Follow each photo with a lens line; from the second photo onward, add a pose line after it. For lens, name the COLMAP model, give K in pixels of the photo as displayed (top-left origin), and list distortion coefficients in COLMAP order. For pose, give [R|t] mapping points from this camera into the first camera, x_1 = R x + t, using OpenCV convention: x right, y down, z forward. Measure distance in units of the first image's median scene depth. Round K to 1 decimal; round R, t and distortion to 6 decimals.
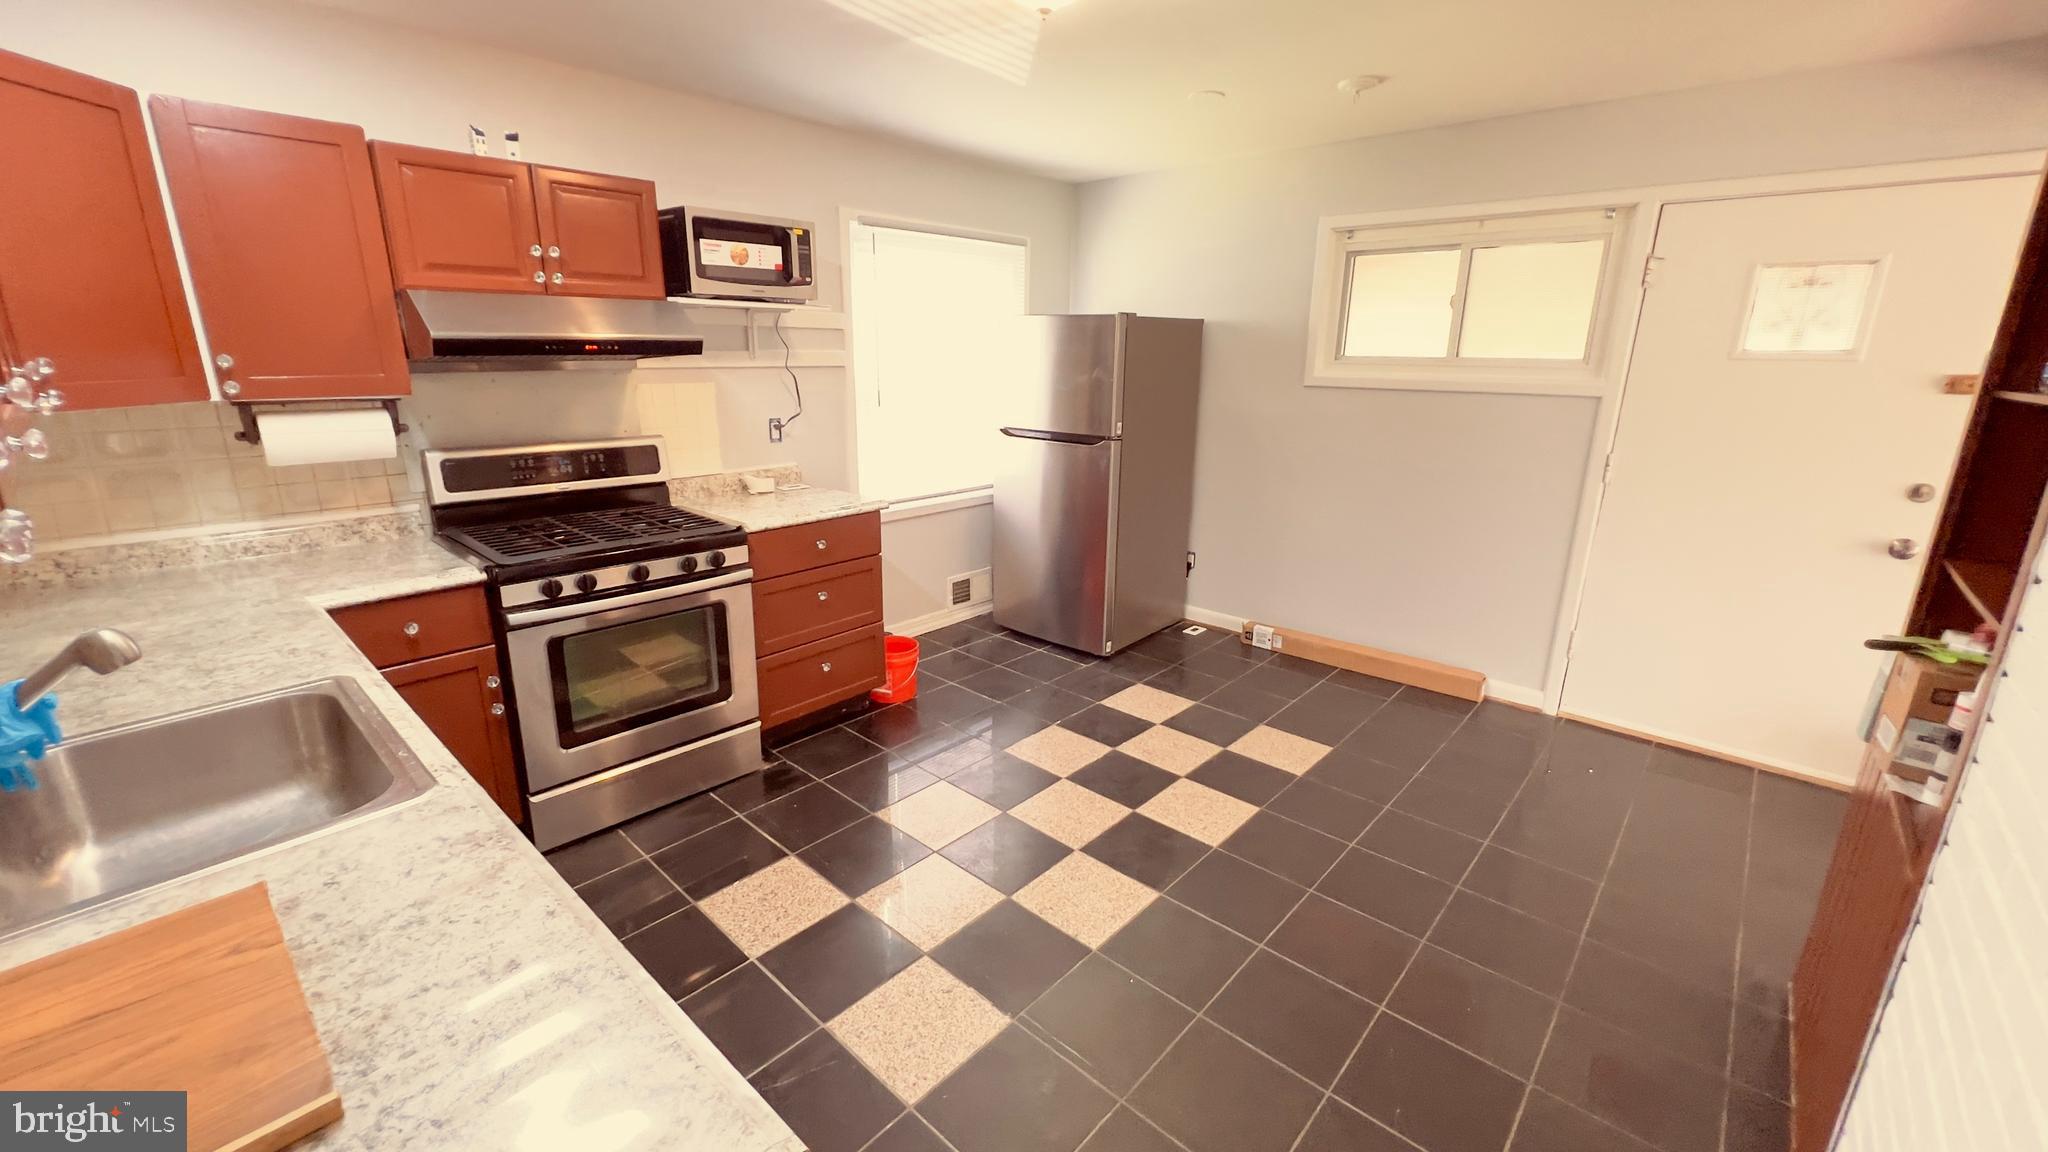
lens RADIAL K [[820.8, 0, 1026.8], [0, 820.8, 571.0], [0, 0, 1]] dist [-0.002593, -0.000428]
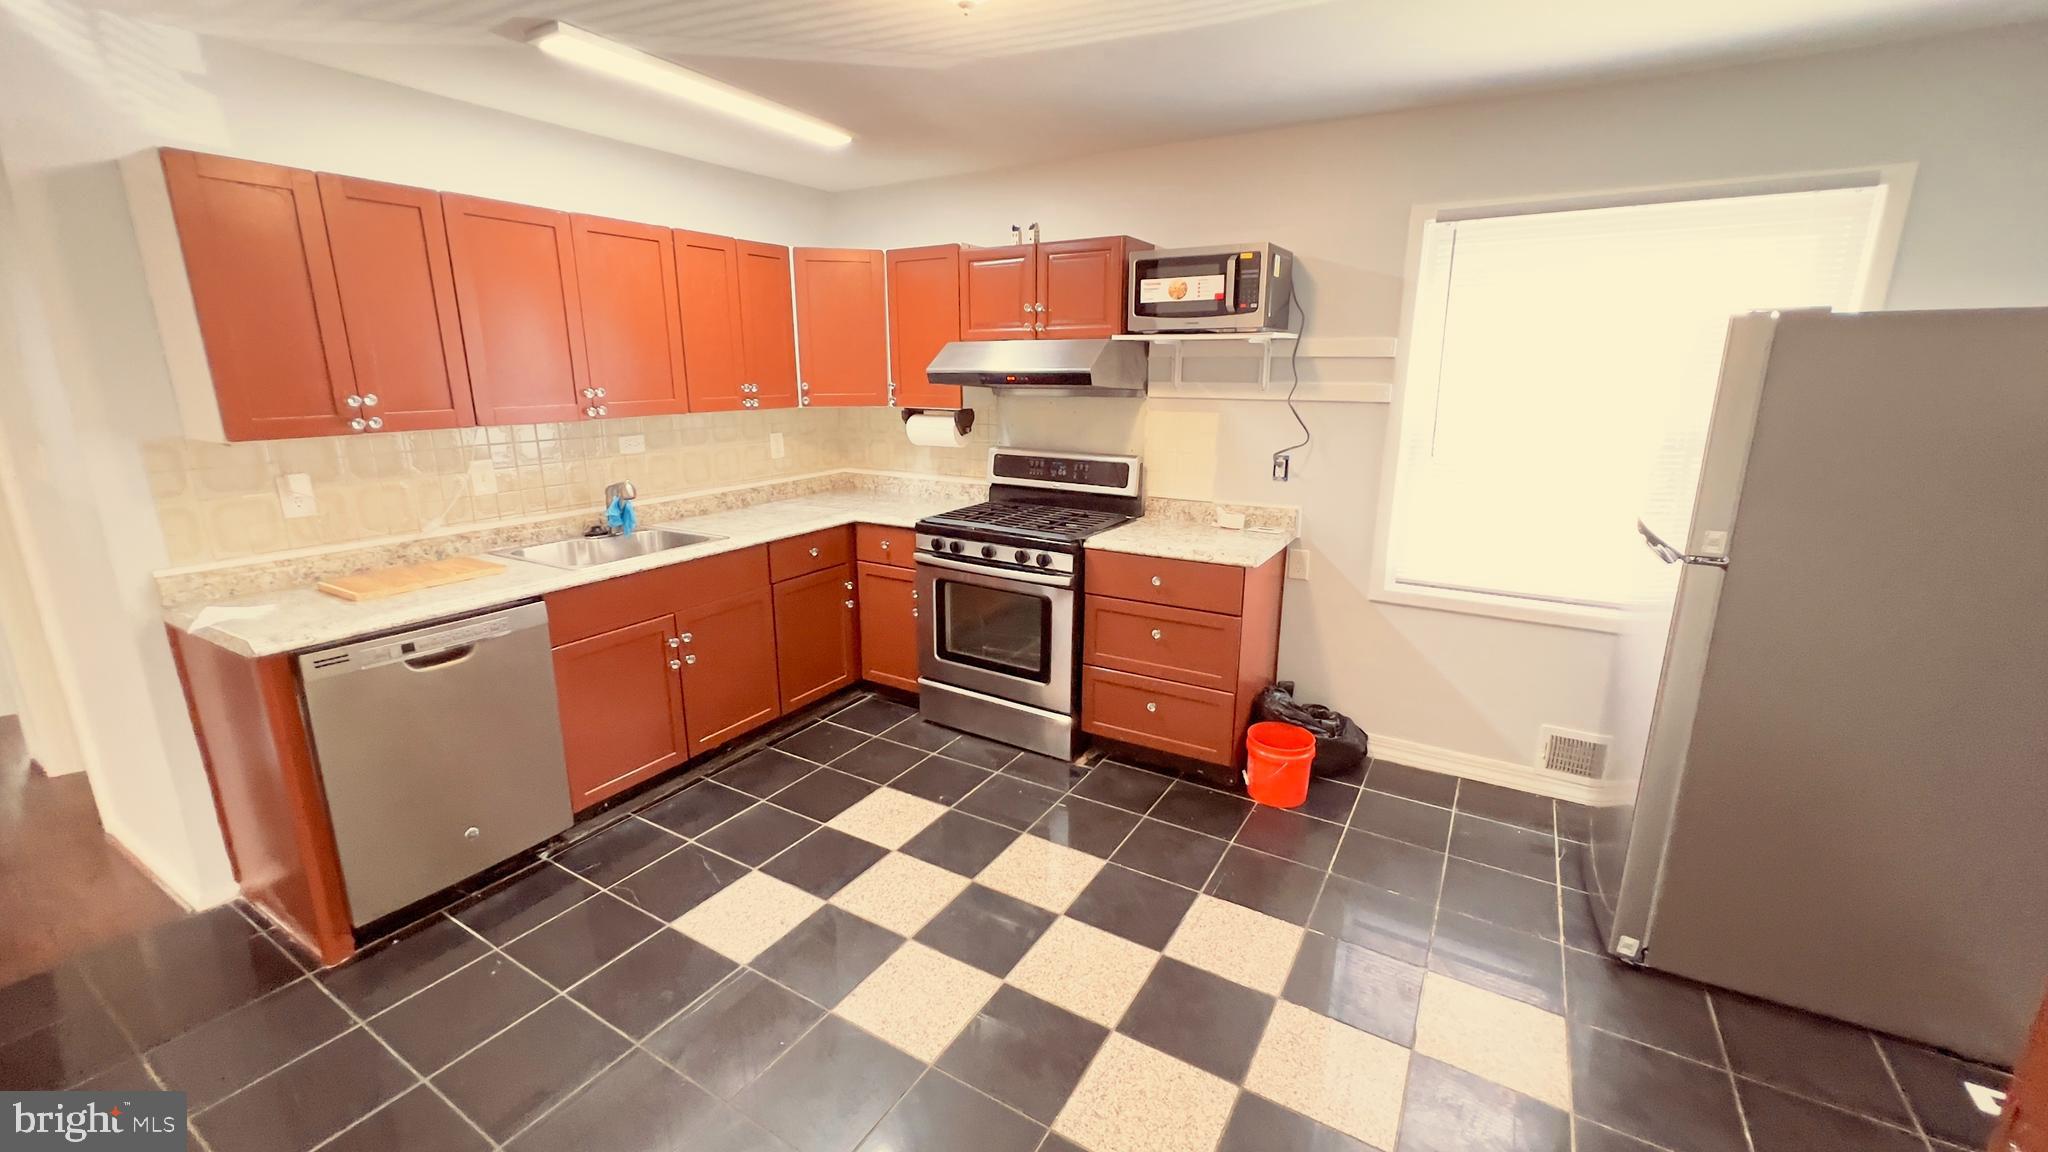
lens RADIAL K [[820.8, 0, 1021.5], [0, 820.8, 572.1], [0, 0, 1]] dist [-0.002593, -0.000428]
pose [[0.190833, 0.223871, -0.955753, 0.656571], [-0.262053, 0.949929, 0.170183, -0.168865], [0.945997, 0.217981, 0.239944, 0.630537]]
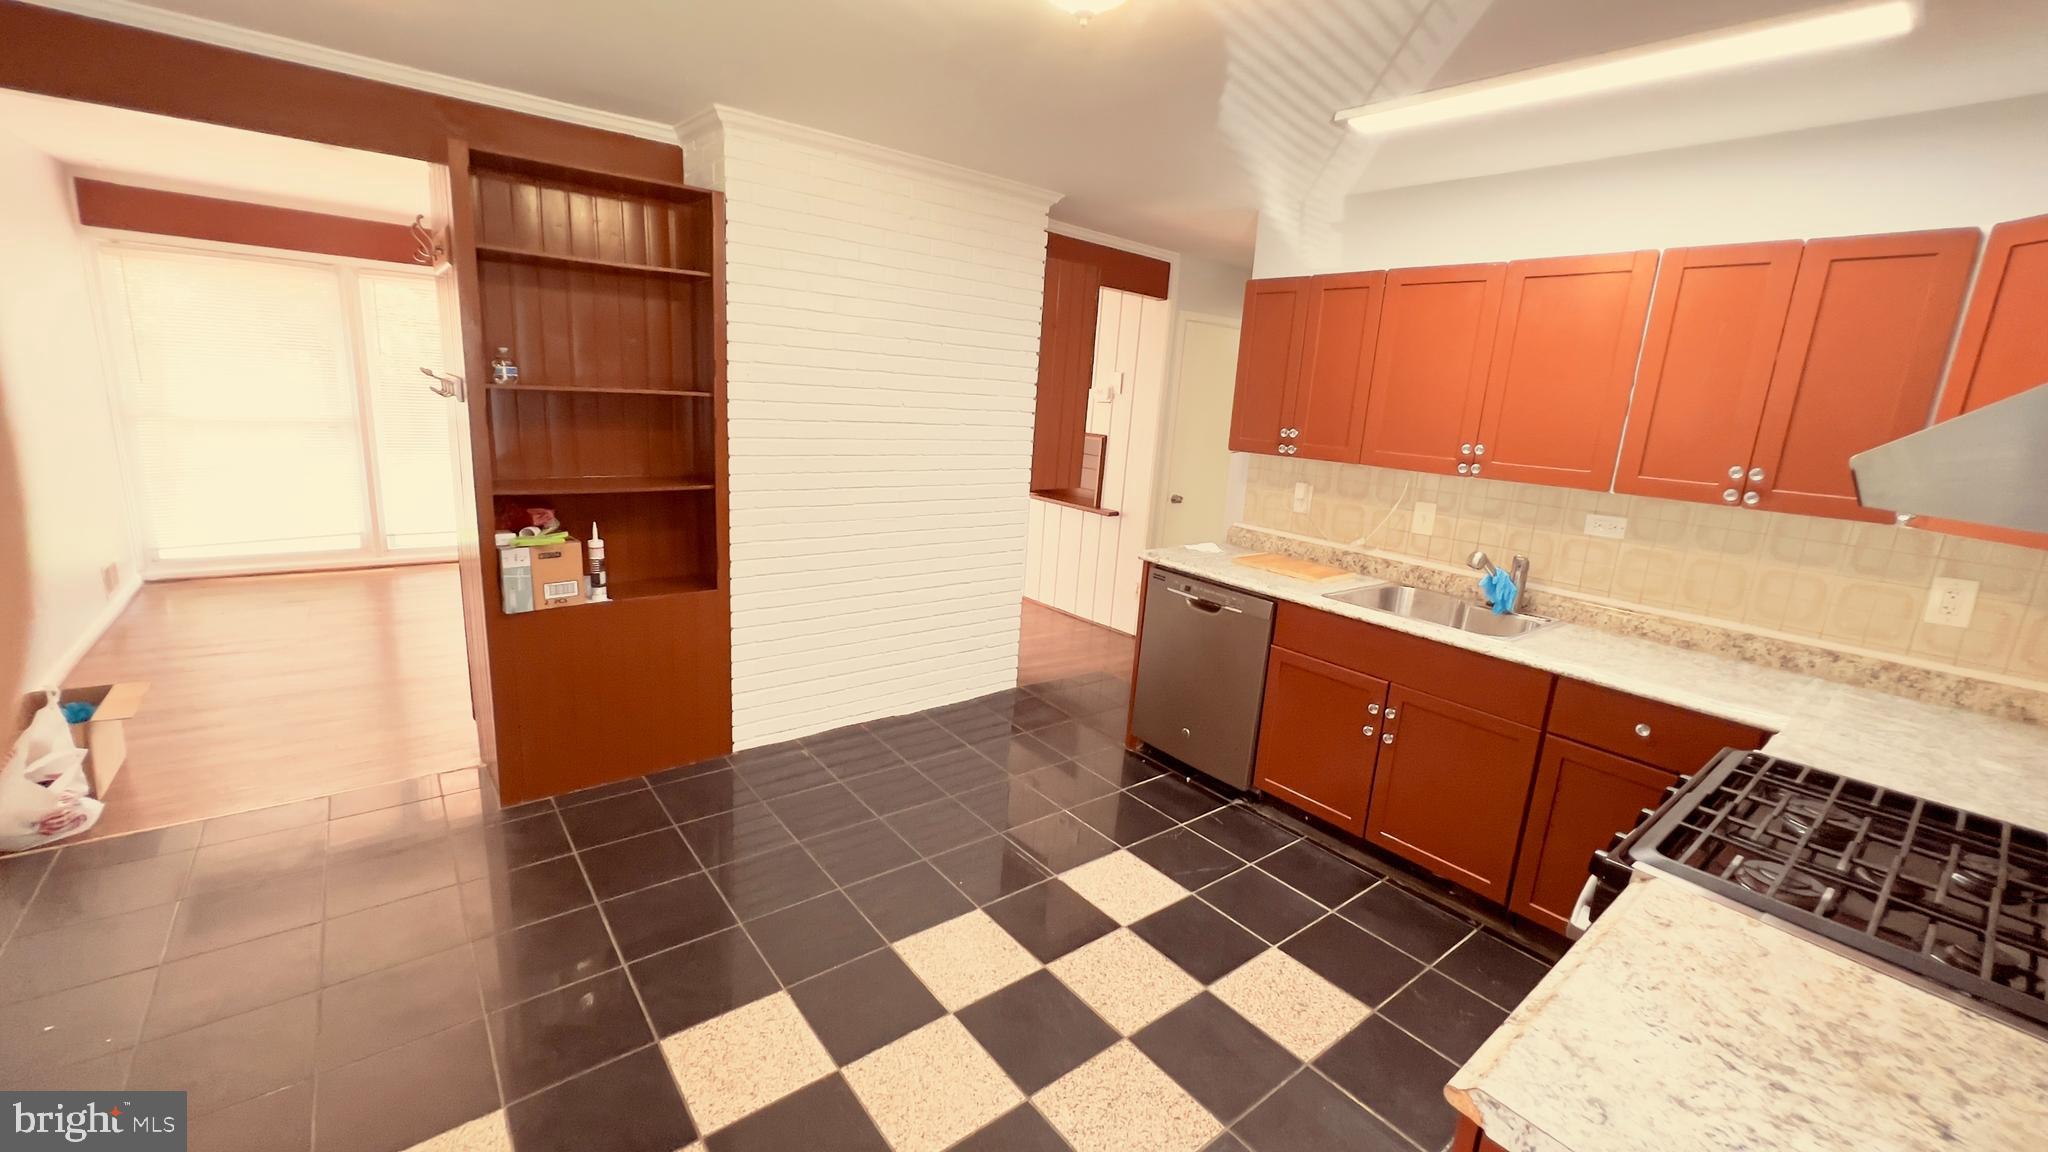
lens RADIAL K [[820.8, 0, 1016.3], [0, 820.8, 570.6], [0, 0, 1]] dist [-0.002593, -0.000428]
pose [[-0.983147, -0.109862, 0.146121, -0.065657], [-0.028433, 0.881450, 0.471420, -0.371113], [-0.180590, 0.459321, -0.869719, 1.291569]]
